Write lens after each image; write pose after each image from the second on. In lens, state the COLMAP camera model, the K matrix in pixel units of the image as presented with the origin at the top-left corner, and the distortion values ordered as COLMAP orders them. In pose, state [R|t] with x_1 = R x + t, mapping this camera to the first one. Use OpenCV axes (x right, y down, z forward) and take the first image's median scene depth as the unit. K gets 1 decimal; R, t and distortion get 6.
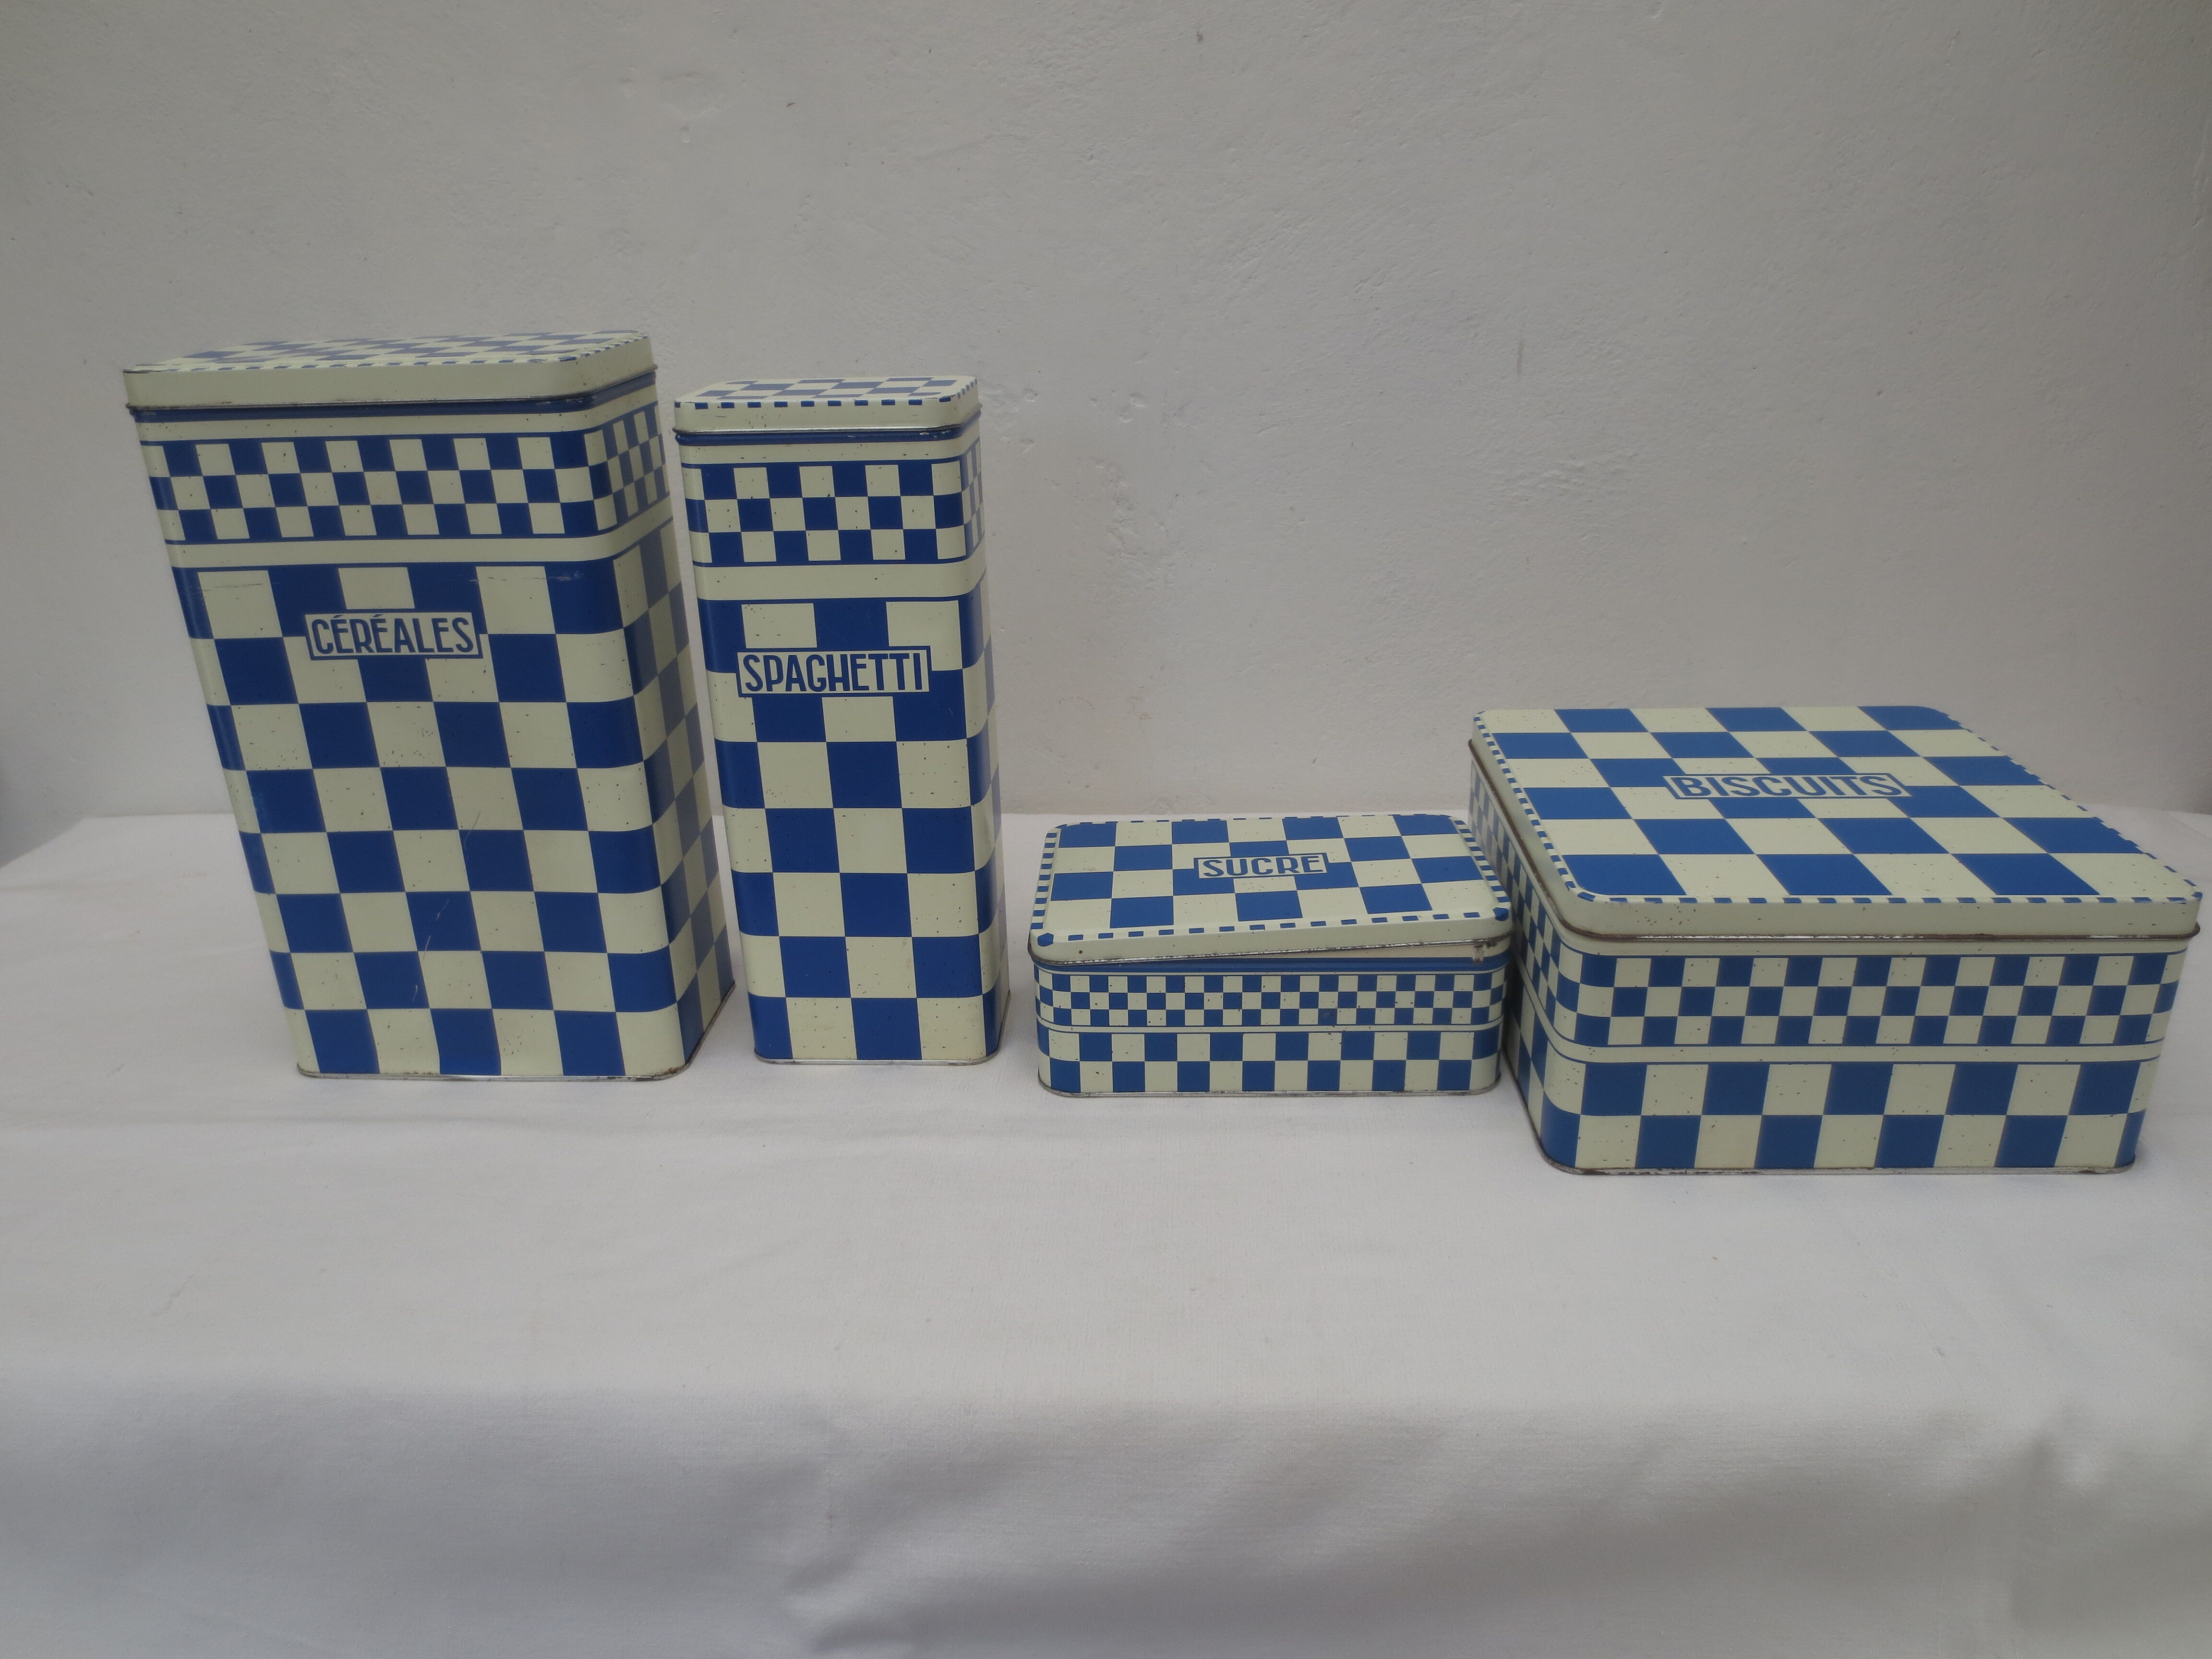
lens RADIAL K [[1574.0, 0, 1108.9], [0, 1574.0, 817.9], [0, 0, 1]] dist [0.080029, -0.000009]
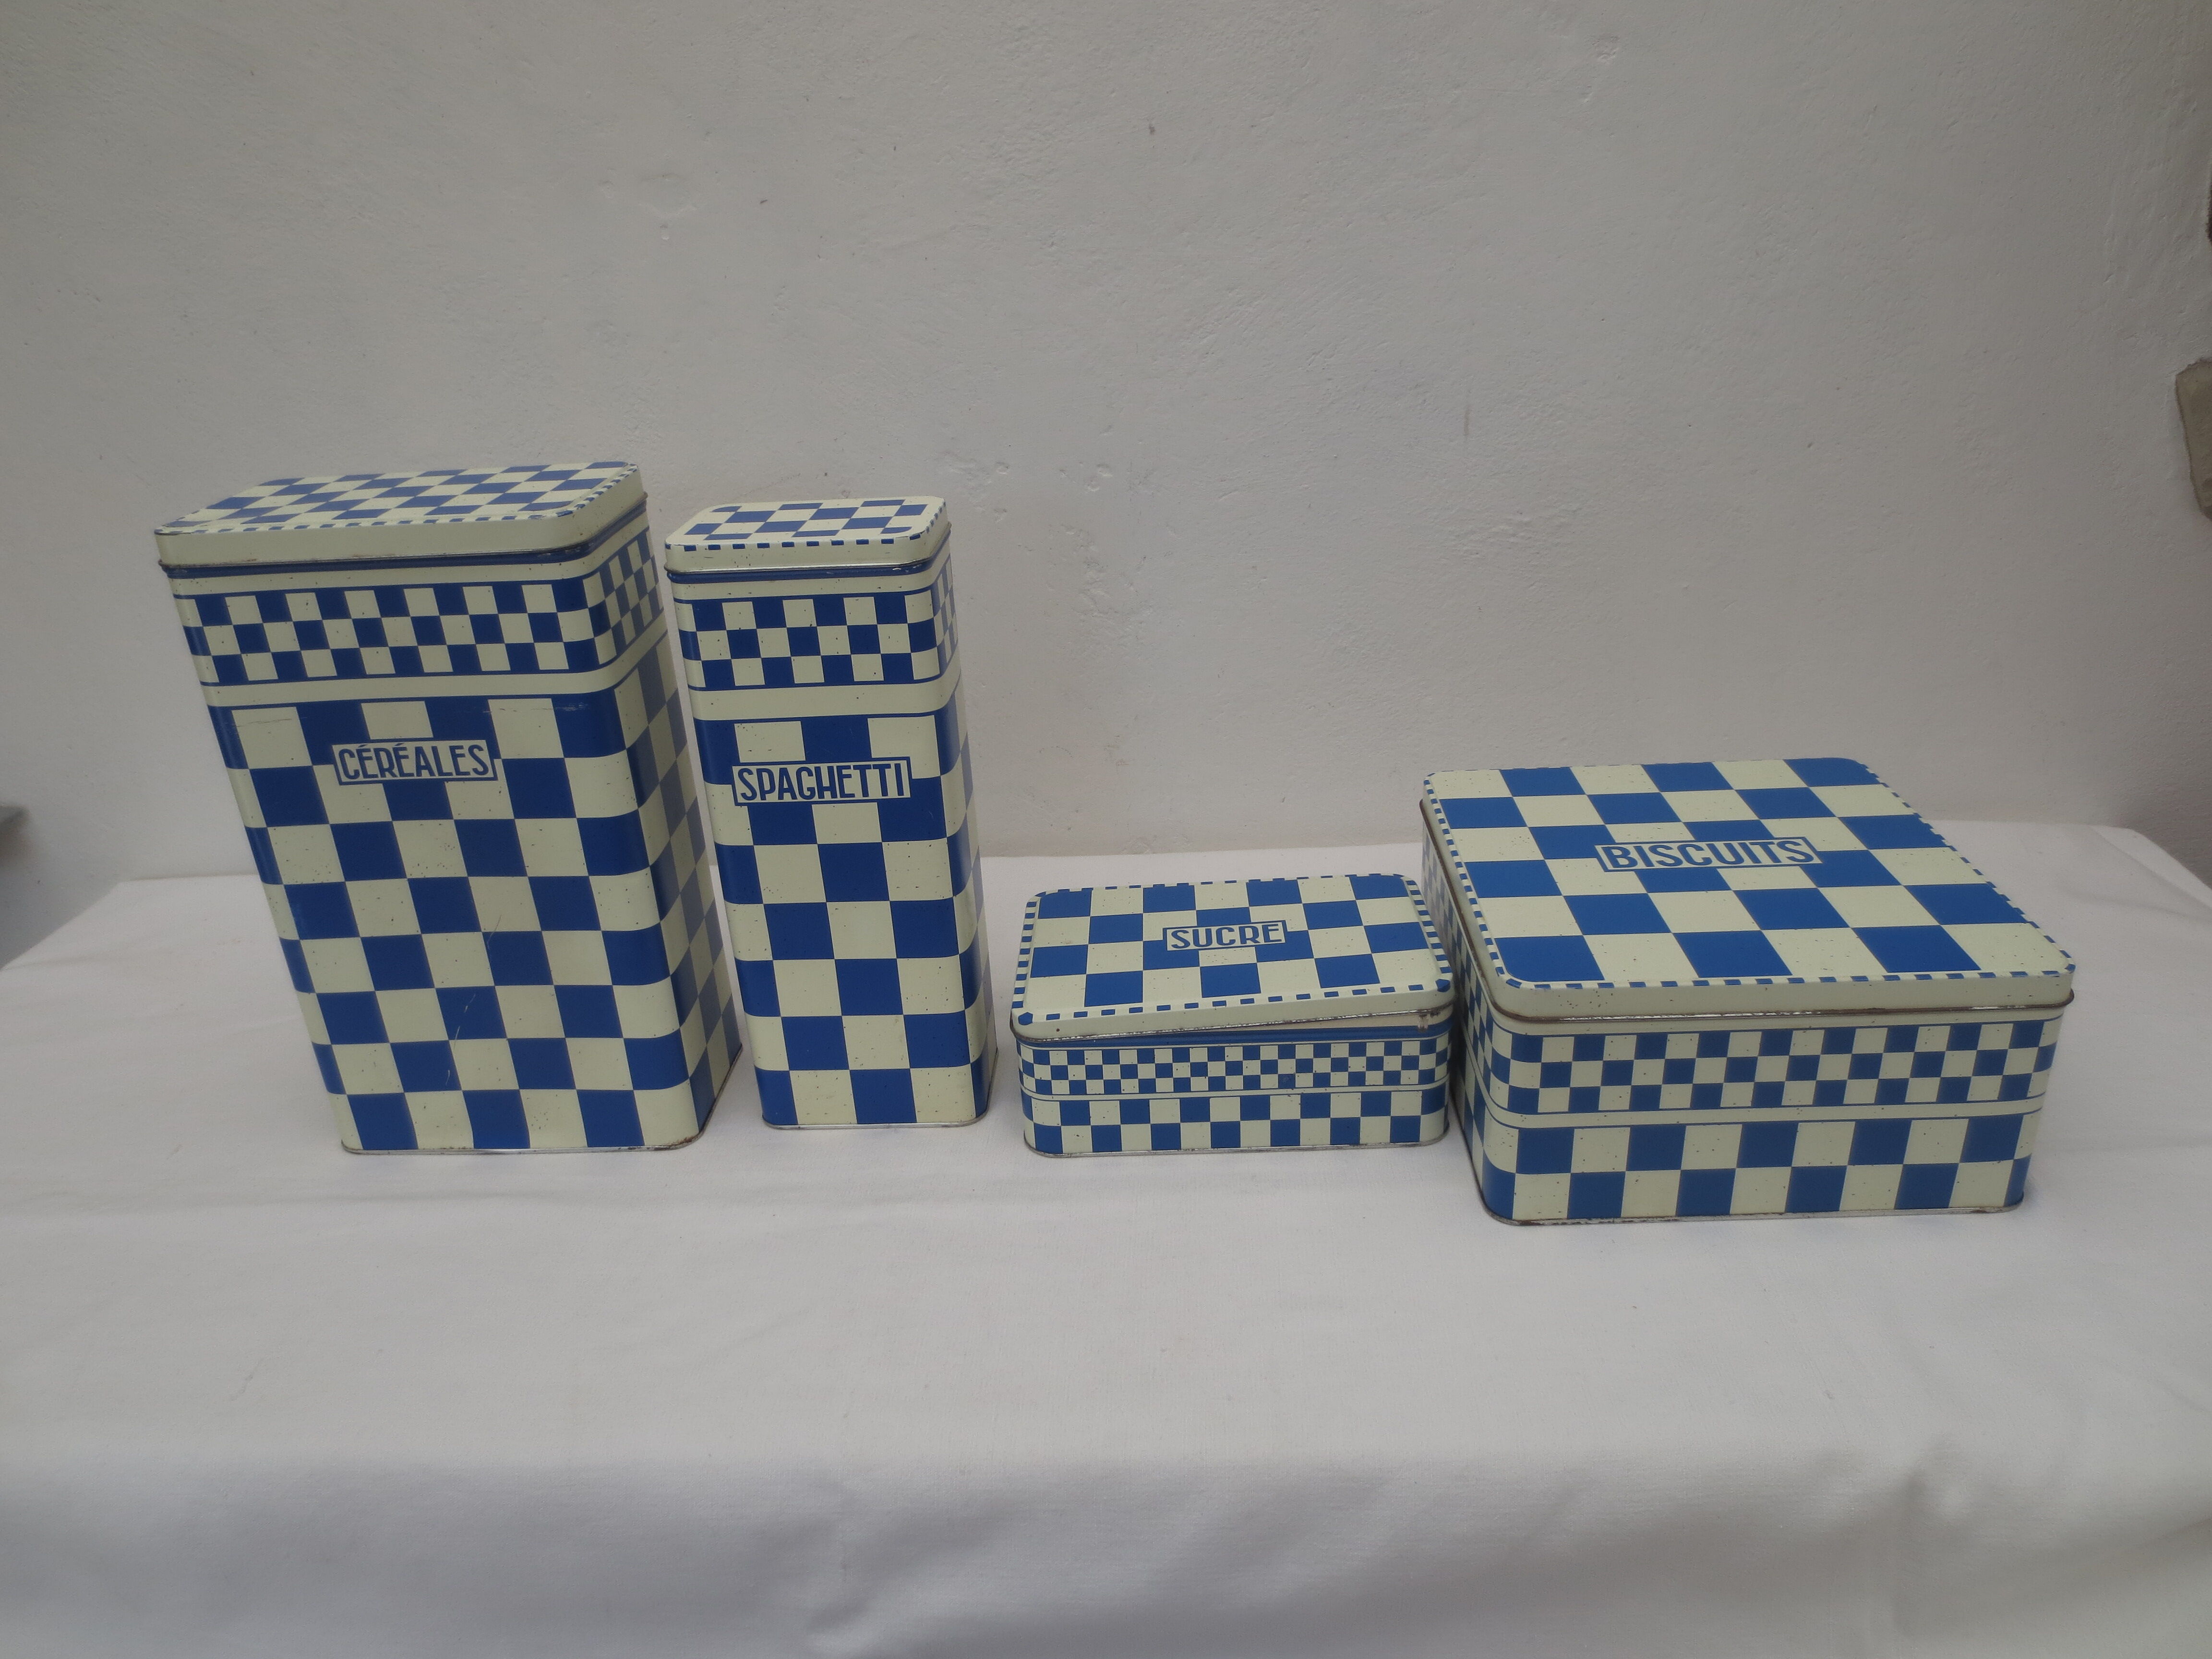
lens RADIAL K [[1569.9, 0, 1106.0], [0, 1569.9, 829.5], [0, 0, 1]] dist [0.090102, -0.002234]
pose [[0.999580, -0.028355, -0.006010, 0.026149], [0.028610, 0.998453, 0.047678, -0.105717], [0.004648, -0.047830, 0.998845, -0.079490]]
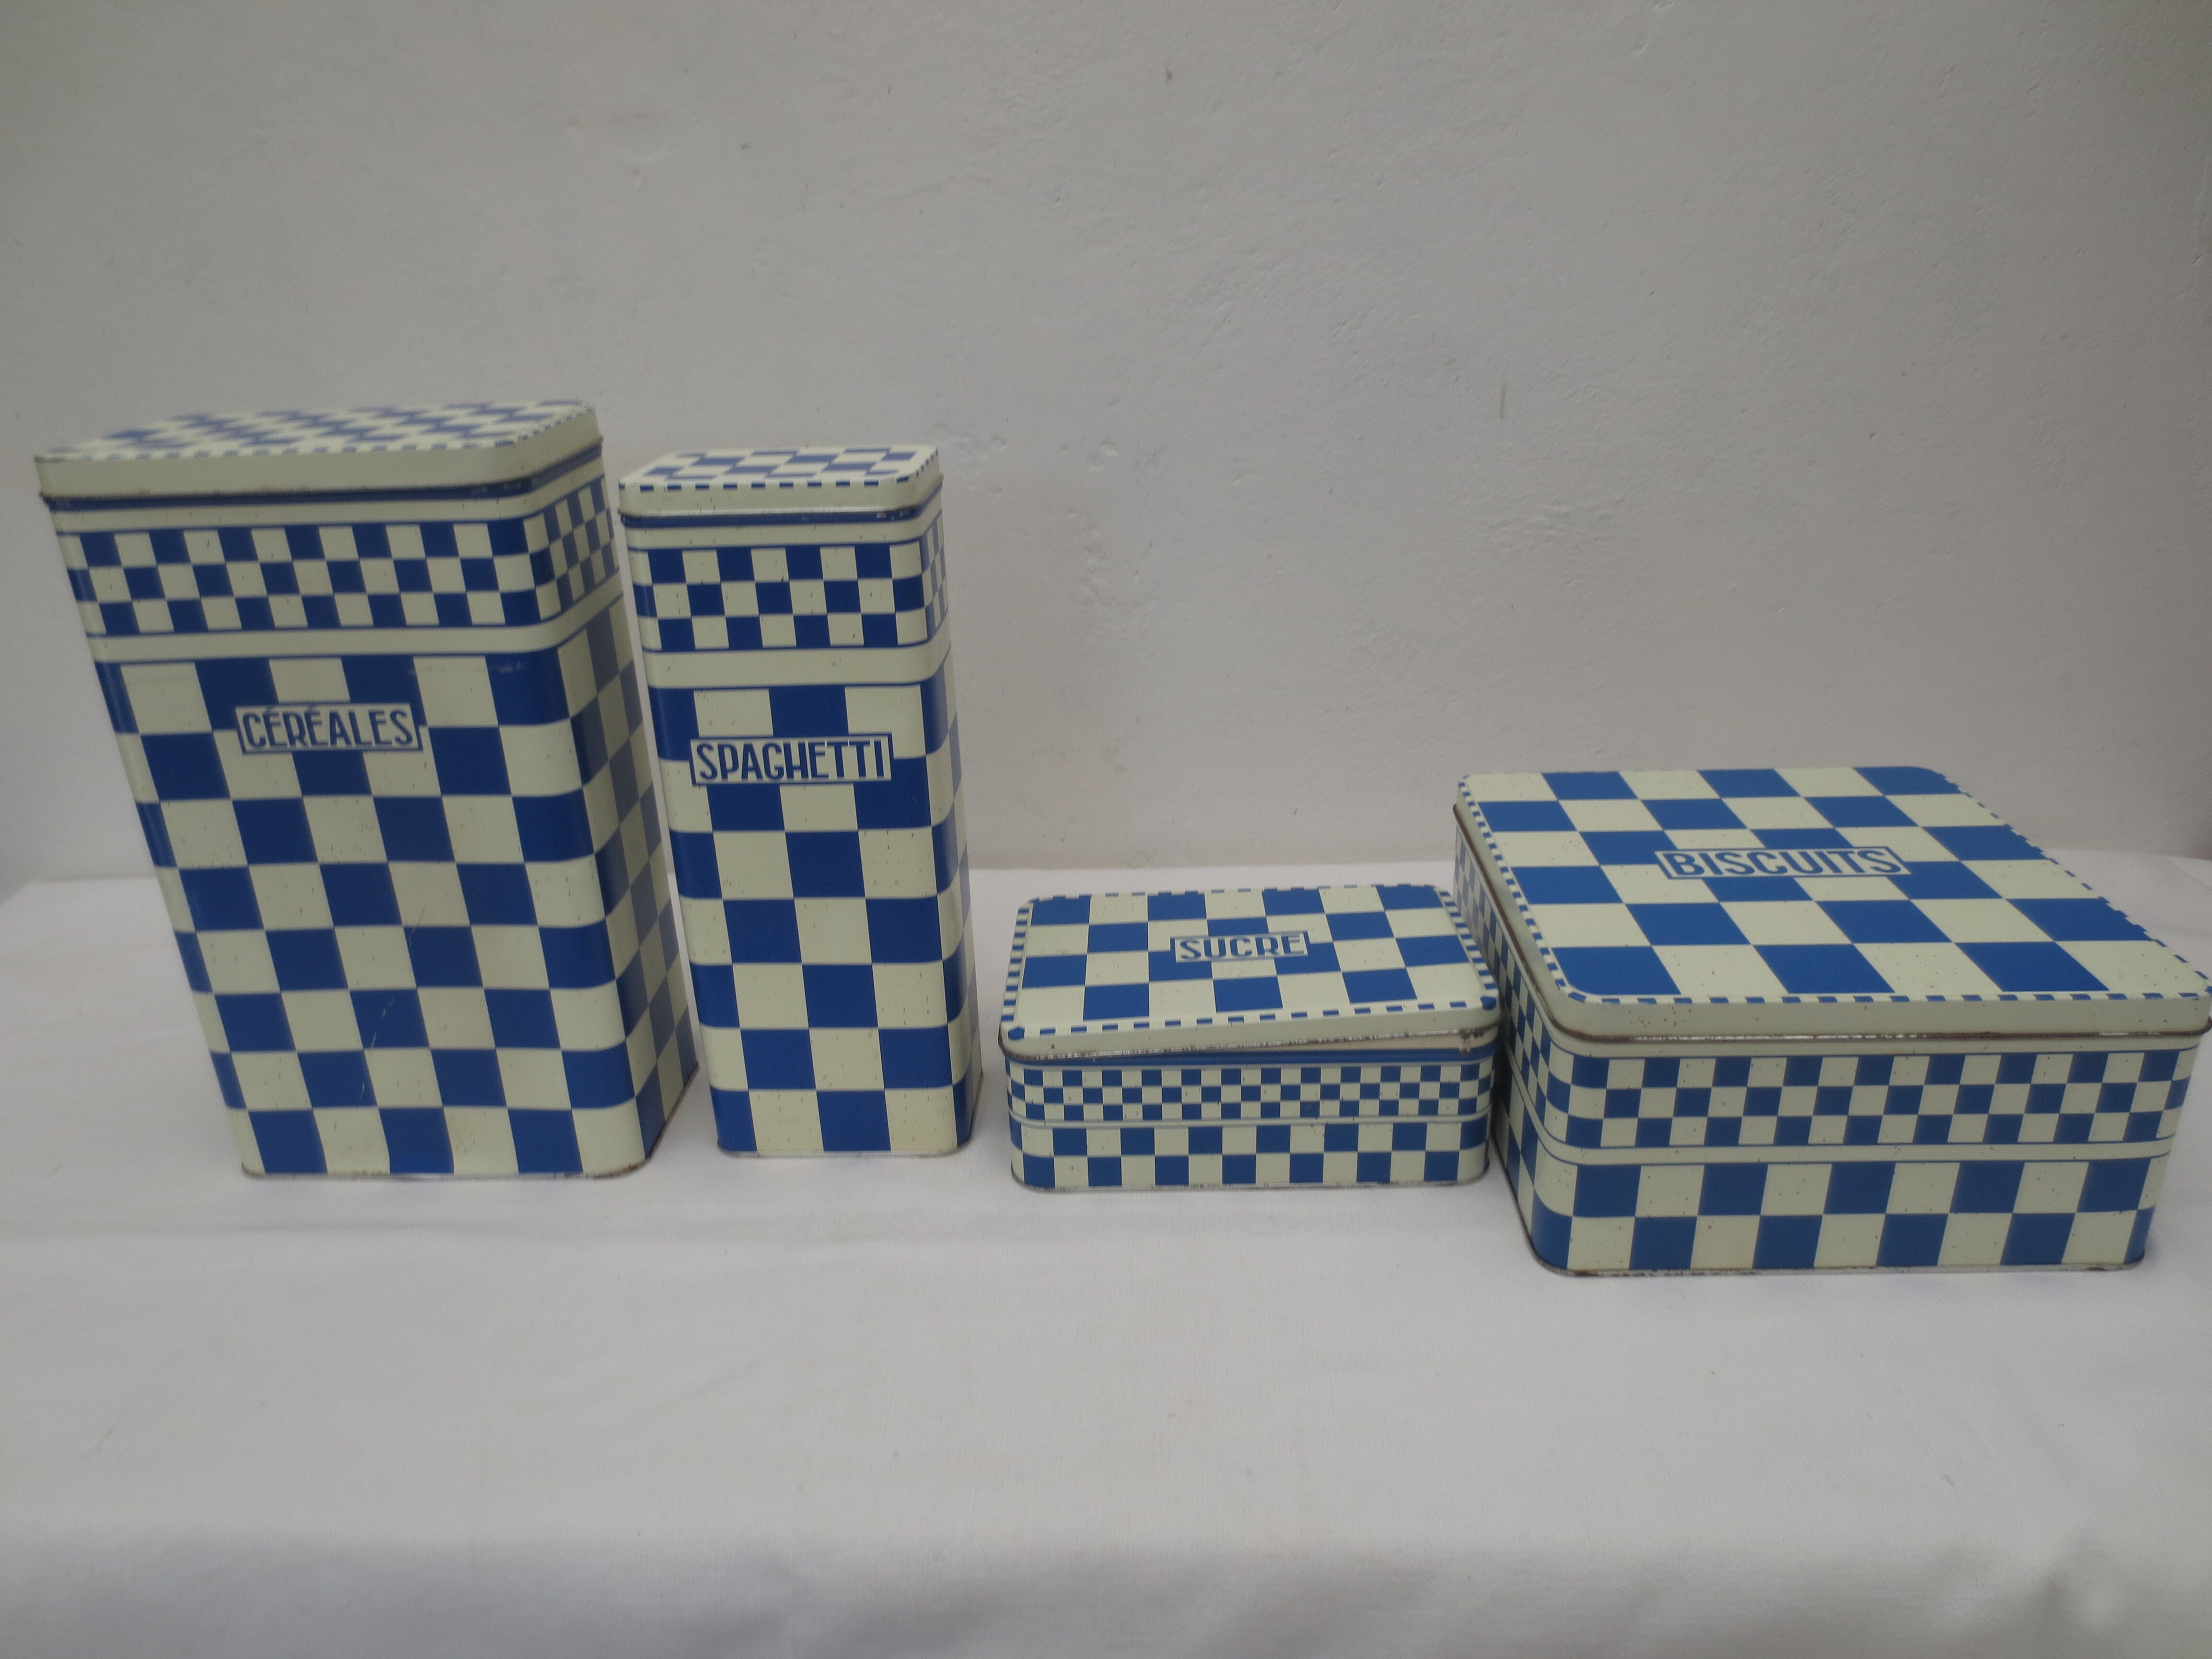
lens RADIAL K [[1569.2, 0, 1104.8], [0, 1569.2, 834.5], [0, 0, 1]] dist [0.072220, 0.004084]
pose [[0.999921, -0.011212, 0.005612, 0.010055], [0.011105, 0.999761, 0.018845, -0.063262], [-0.005821, -0.018781, 0.999807, 0.043195]]
